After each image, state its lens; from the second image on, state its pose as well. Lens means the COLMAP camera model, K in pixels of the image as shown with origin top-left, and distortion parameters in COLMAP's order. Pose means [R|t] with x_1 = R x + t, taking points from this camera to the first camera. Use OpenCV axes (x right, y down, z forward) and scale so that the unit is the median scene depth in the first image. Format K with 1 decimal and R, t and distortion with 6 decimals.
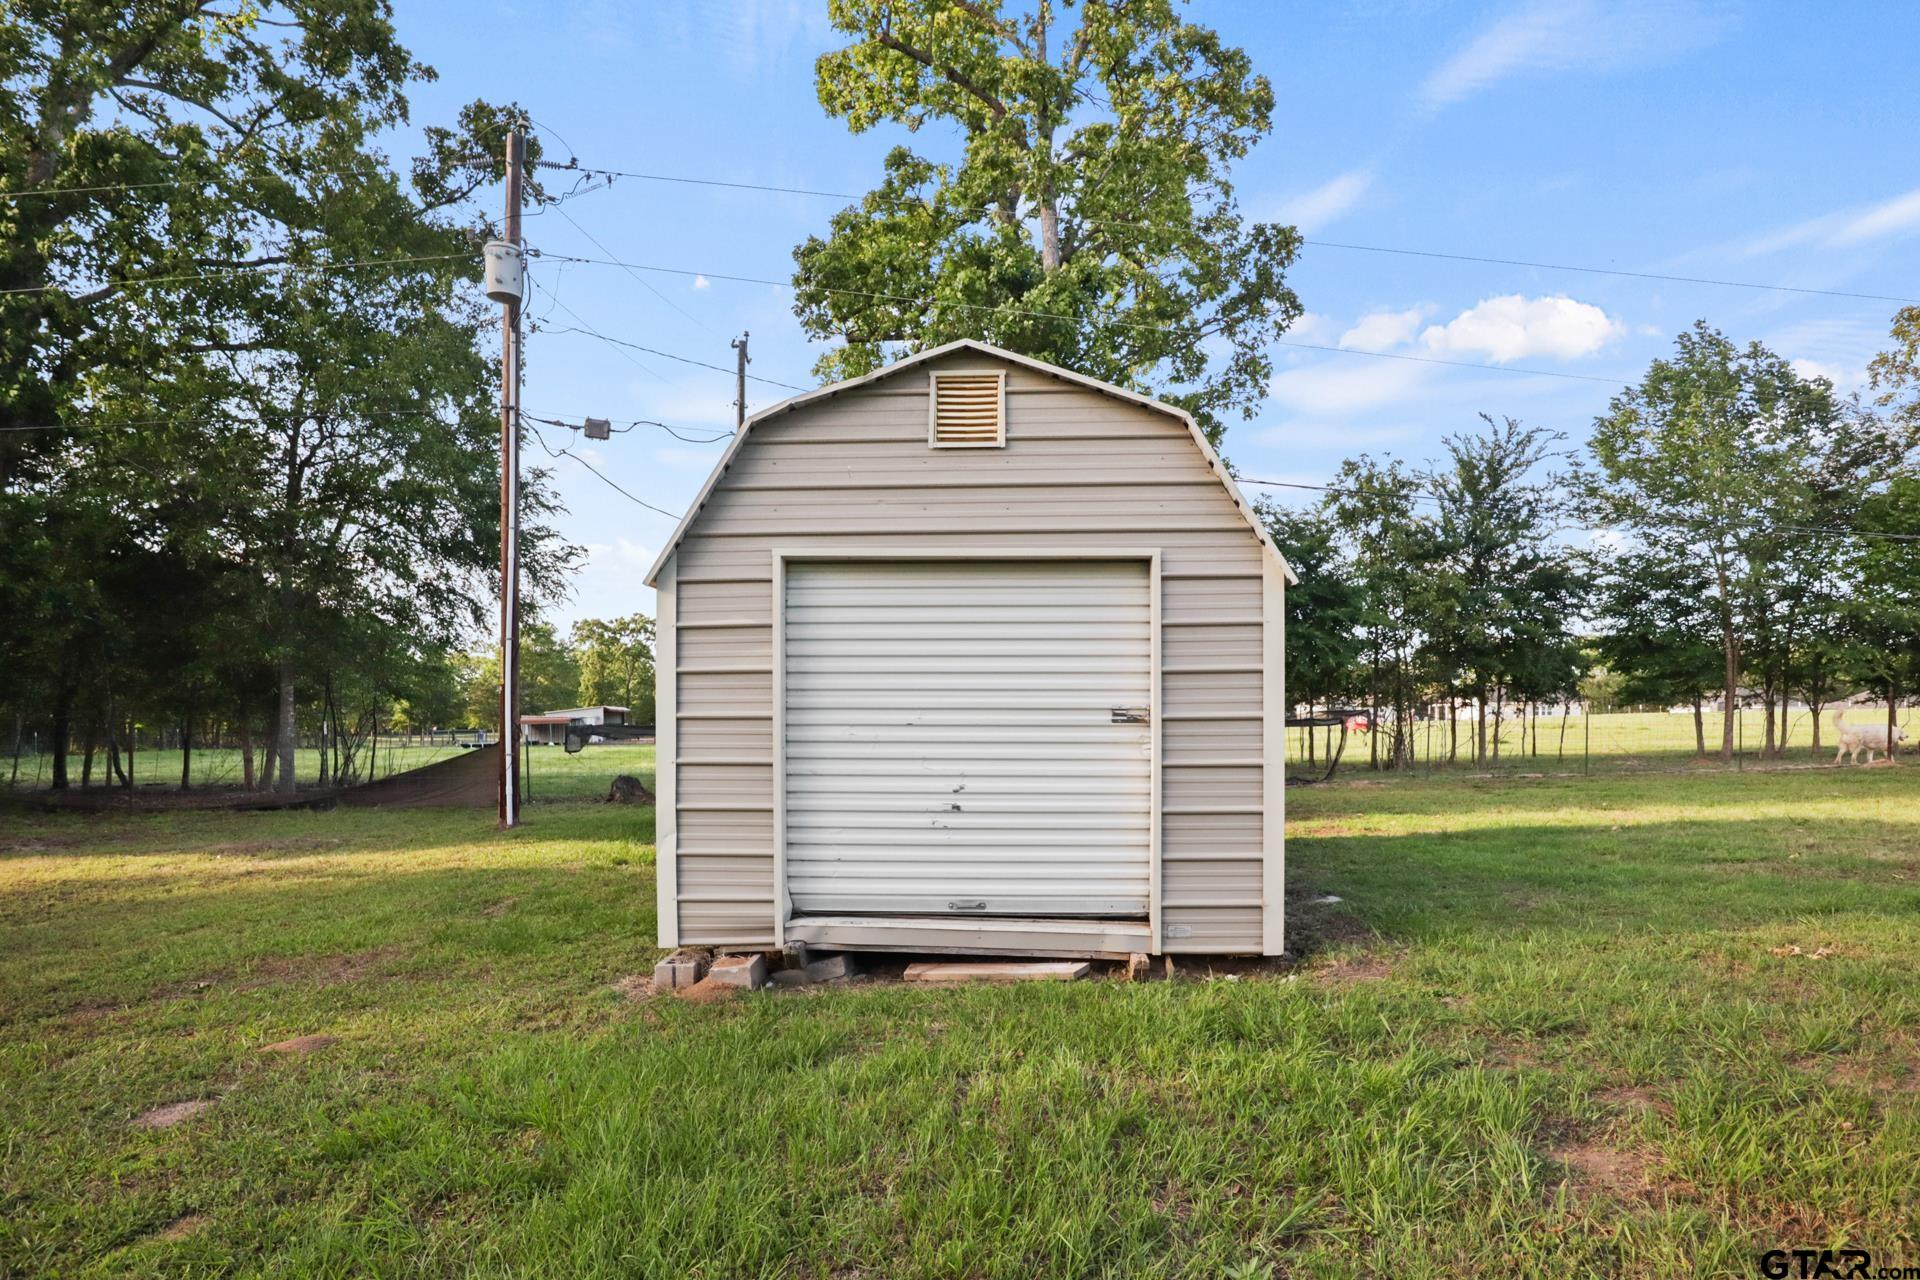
lens RADIAL K [[976.8, 0, 976.5], [0, 976.8, 740.1], [0, 0, 1]] dist [-0.017965, 0.003987]
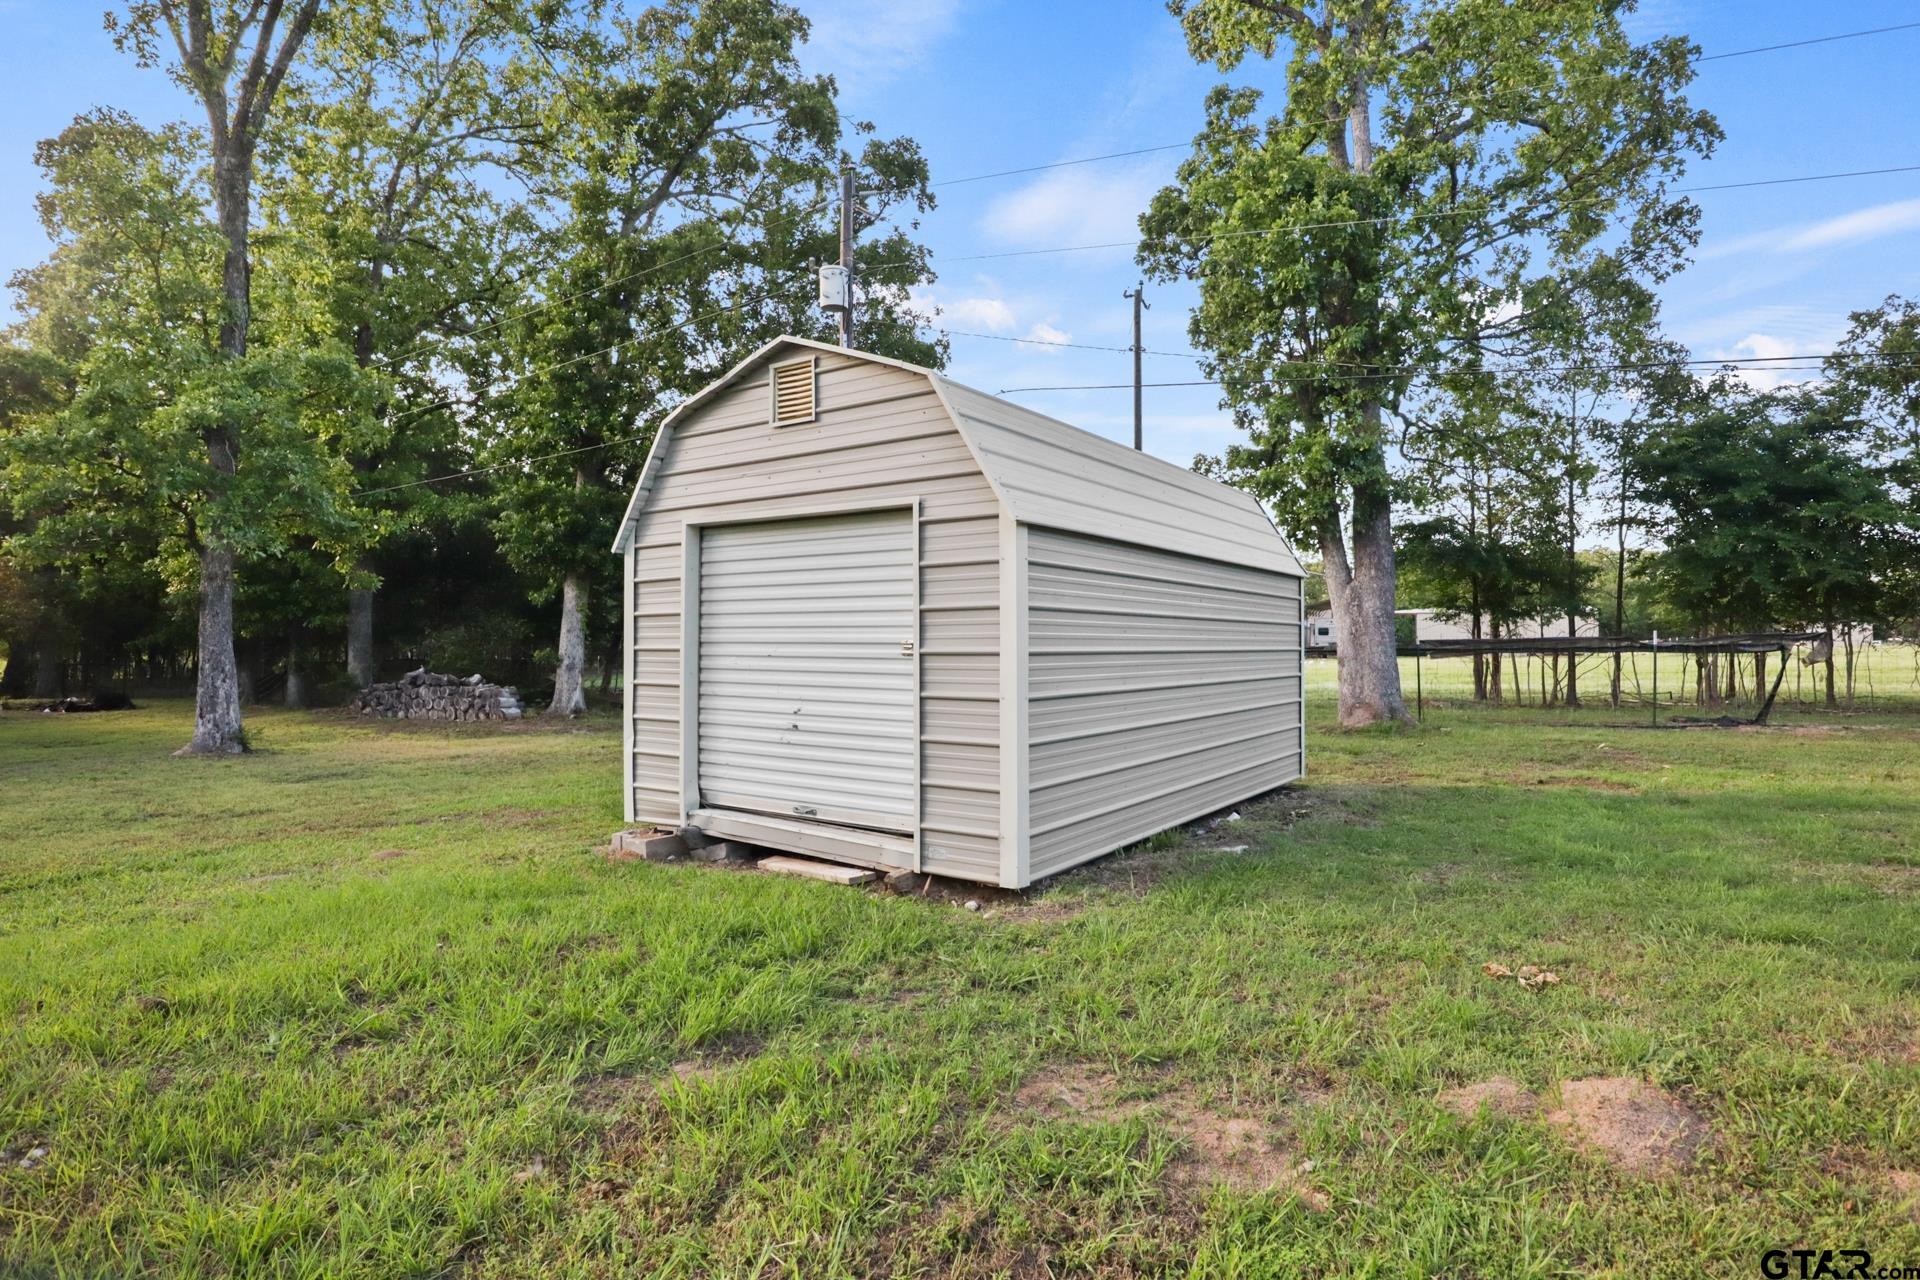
lens RADIAL K [[976.8, 0, 975.1], [0, 976.8, 630.7], [0, 0, 1]] dist [-0.017965, 0.003987]
pose [[0.846678, -0.005454, -0.532078, 0.804255], [-0.010625, 0.999575, -0.027154, -0.017381], [0.532000, 0.028644, 0.846260, 0.118046]]
